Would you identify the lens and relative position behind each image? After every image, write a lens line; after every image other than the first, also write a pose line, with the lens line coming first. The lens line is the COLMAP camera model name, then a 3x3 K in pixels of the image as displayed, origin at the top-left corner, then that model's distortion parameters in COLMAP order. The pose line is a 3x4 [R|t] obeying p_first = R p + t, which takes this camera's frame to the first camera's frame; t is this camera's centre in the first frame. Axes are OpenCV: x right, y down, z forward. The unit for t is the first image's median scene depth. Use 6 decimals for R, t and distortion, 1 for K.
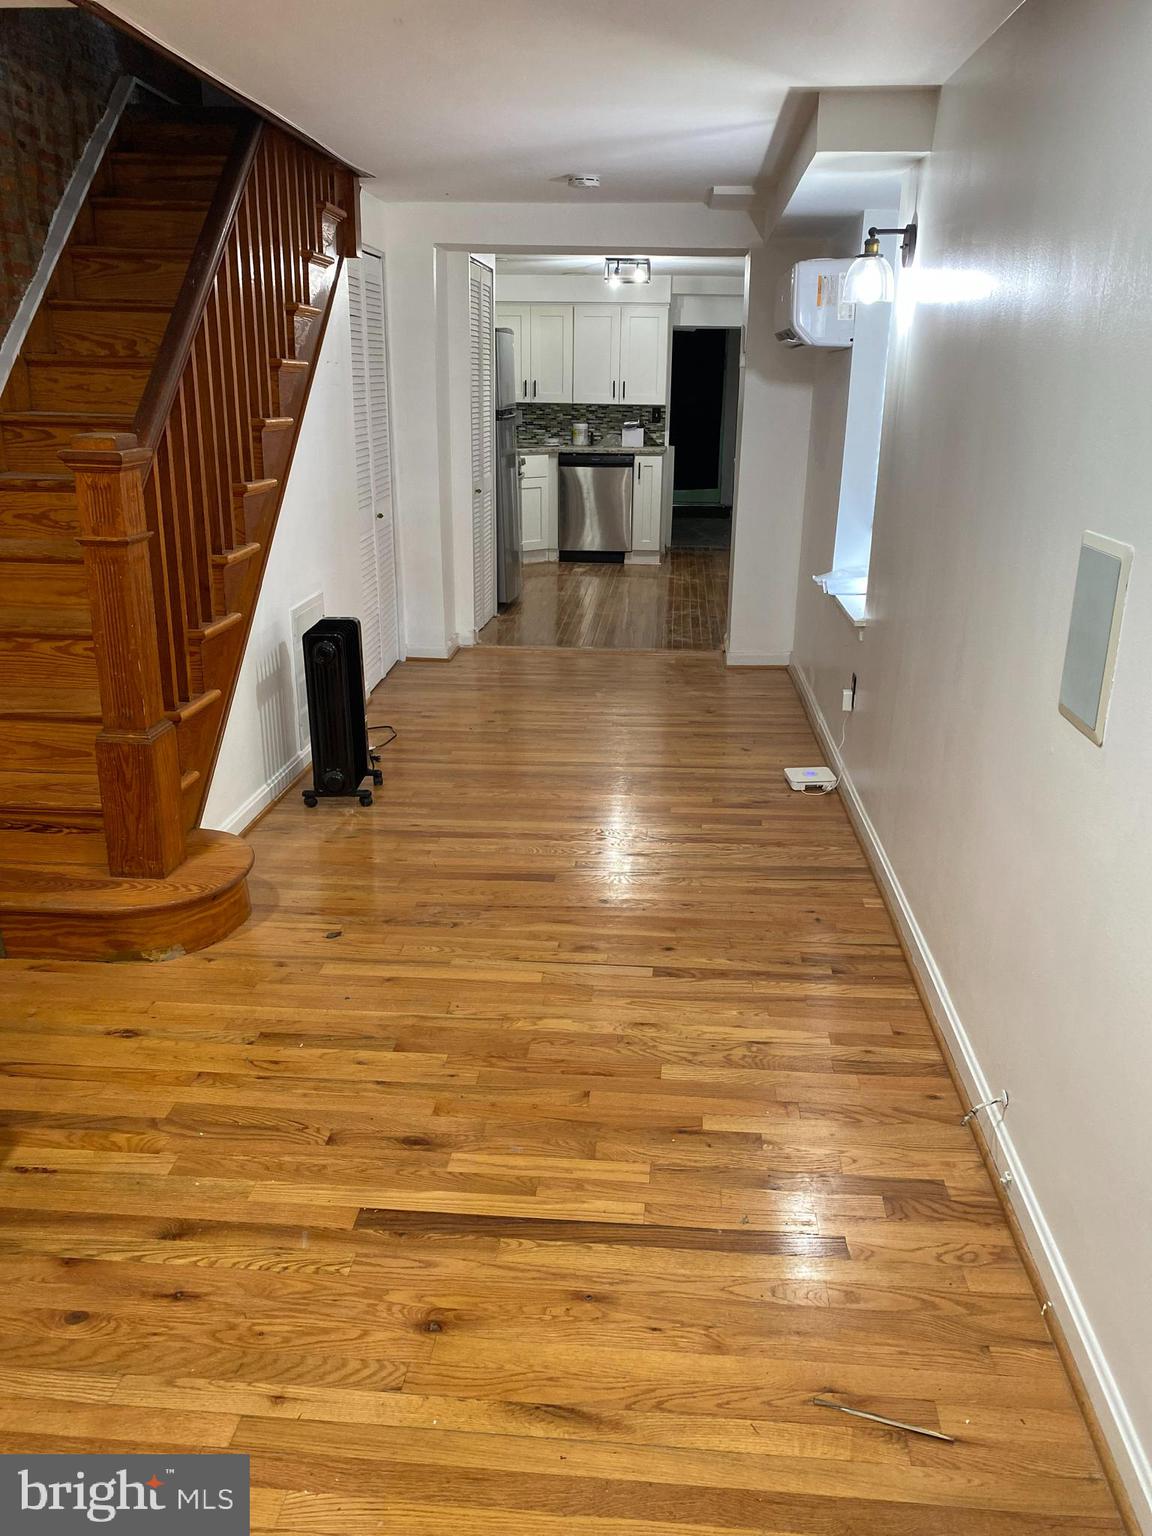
lens RADIAL K [[1209.9, 0, 576.0], [0, 1209.9, 768.0], [0, 0, 1]] dist [0.088567, -0.174313]
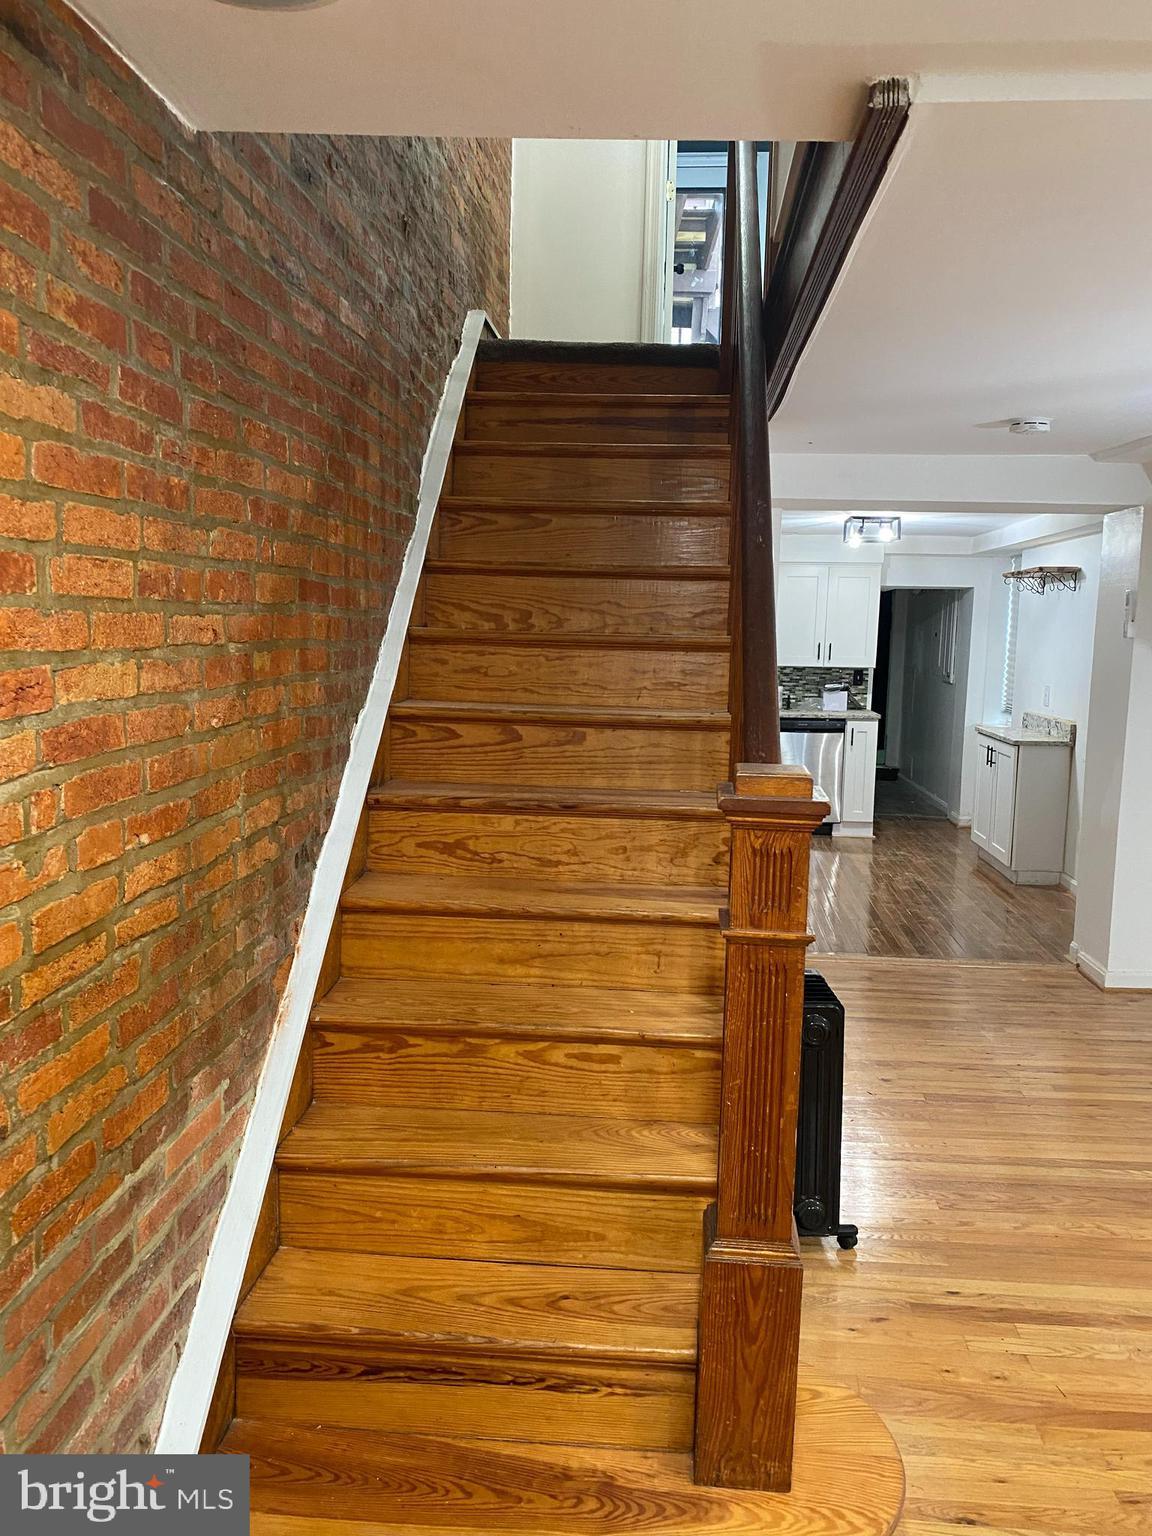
lens RADIAL K [[1209.9, 0, 576.0], [0, 1209.9, 768.0], [0, 0, 1]] dist [0.088567, -0.174313]
pose [[0.999889, 0.007596, -0.012837, -0.320228], [-0.009937, 0.981045, -0.193527, -0.101098], [0.011124, 0.193633, 0.981011, 0.258292]]
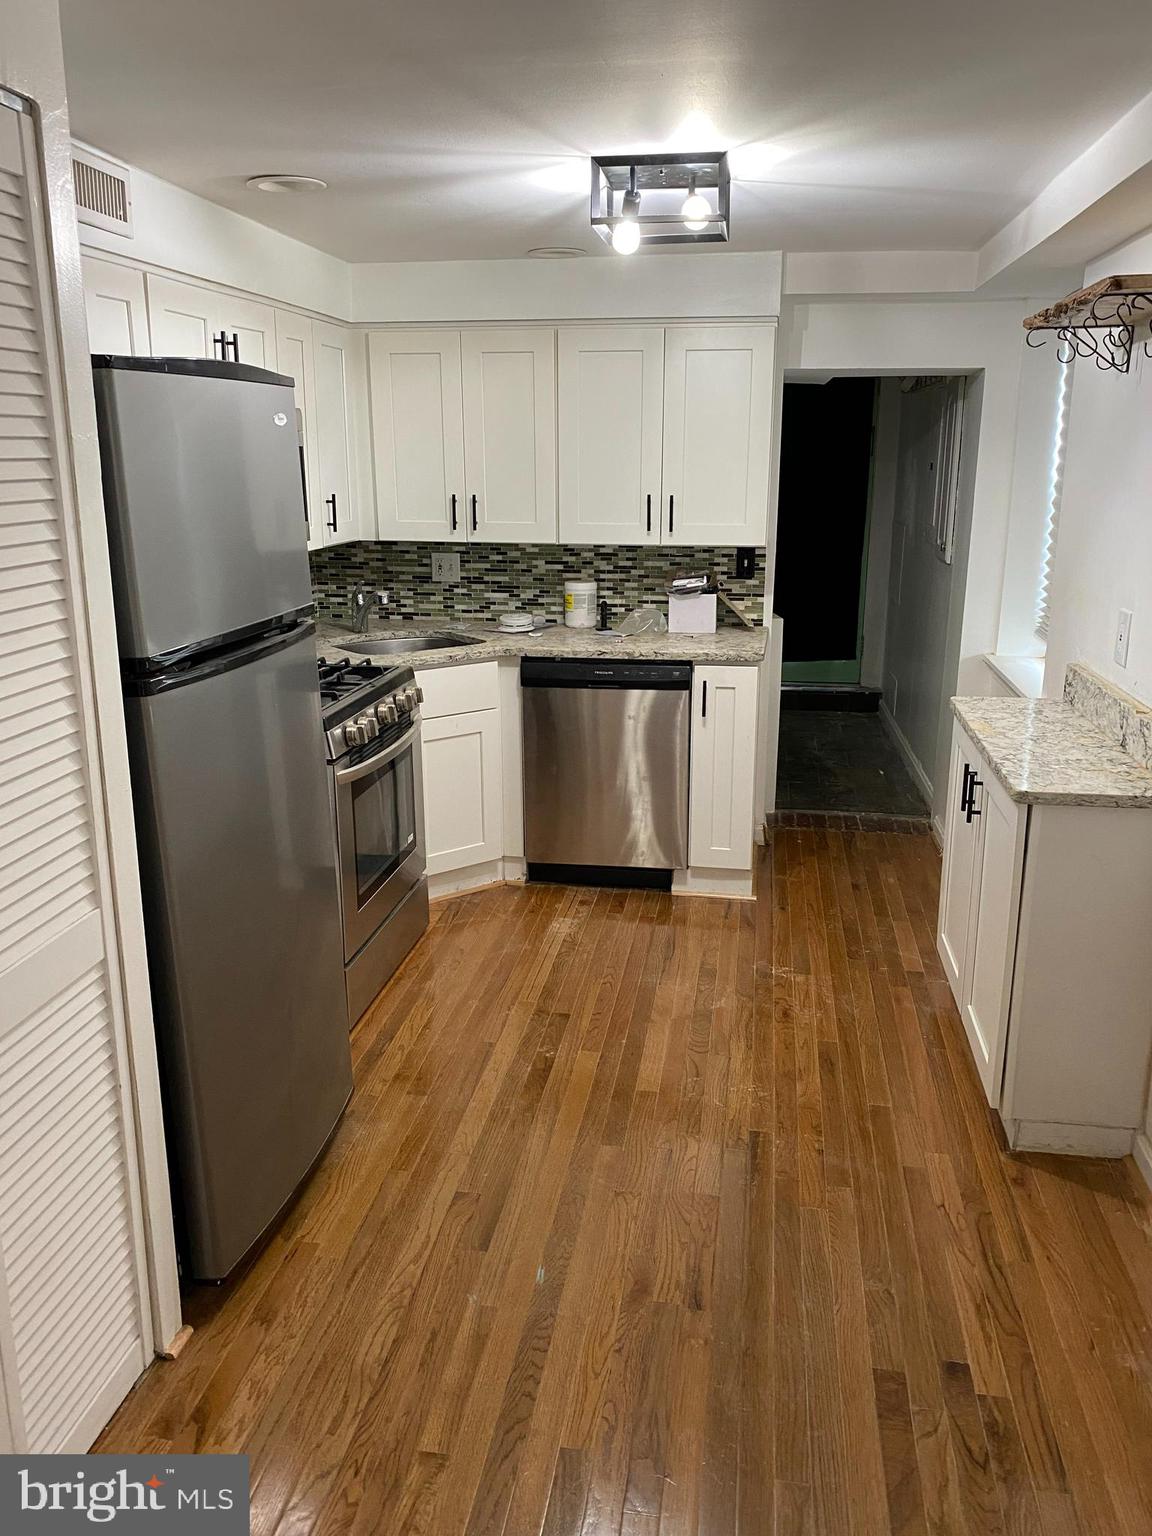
lens RADIAL K [[1209.9, 0, 576.0], [0, 1209.9, 768.0], [0, 0, 1]] dist [0.088567, -0.174313]
pose [[0.997189, 0.005149, -0.074753, 0.087762], [-0.009261, 0.998456, -0.054776, -0.443239], [0.074356, 0.055314, 0.995697, 1.289051]]
